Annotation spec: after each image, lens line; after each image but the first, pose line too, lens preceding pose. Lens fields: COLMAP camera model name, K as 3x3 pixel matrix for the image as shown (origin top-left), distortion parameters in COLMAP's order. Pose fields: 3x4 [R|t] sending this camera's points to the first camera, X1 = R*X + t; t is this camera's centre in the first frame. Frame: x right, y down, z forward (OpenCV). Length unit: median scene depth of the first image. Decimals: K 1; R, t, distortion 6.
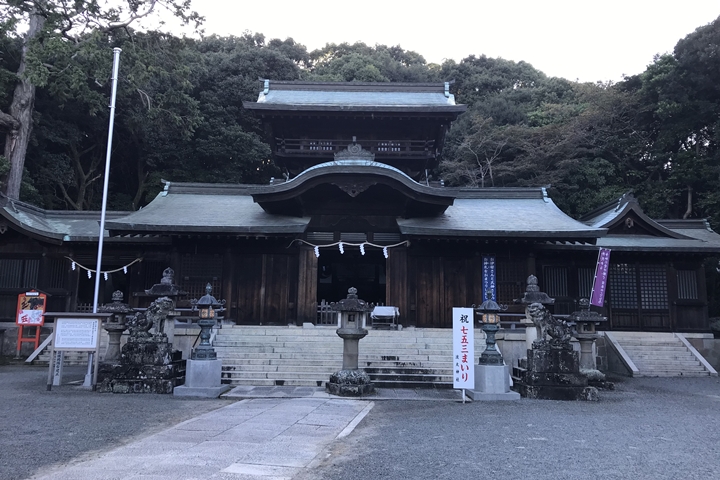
lens RADIAL K [[576.0, 0, 361.4], [0, 576.0, 230.4], [0, 0, 1]] dist [0.021642, -0.007741]
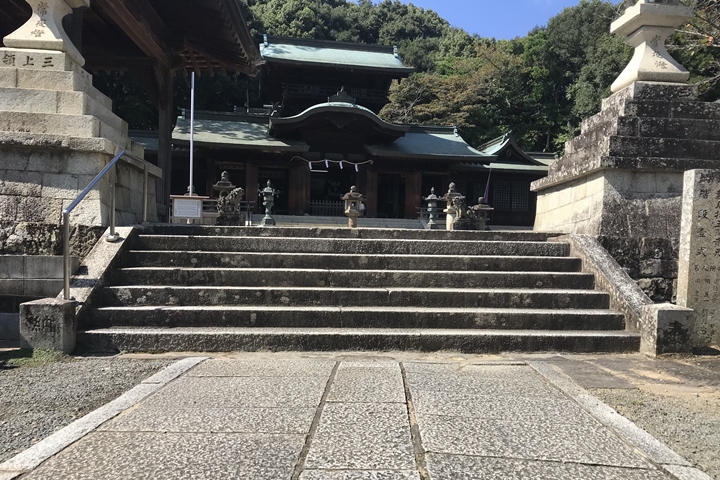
lens RADIAL K [[577.1, 0, 360.0], [0, 577.1, 260.8], [0, 0, 1]] dist [0.013327, 0.003888]
pose [[0.980219, -0.002275, 0.197904, -0.246247], [-0.032027, 0.984931, 0.169954, 0.022739], [-0.195308, -0.172930, 0.965375, -0.485808]]
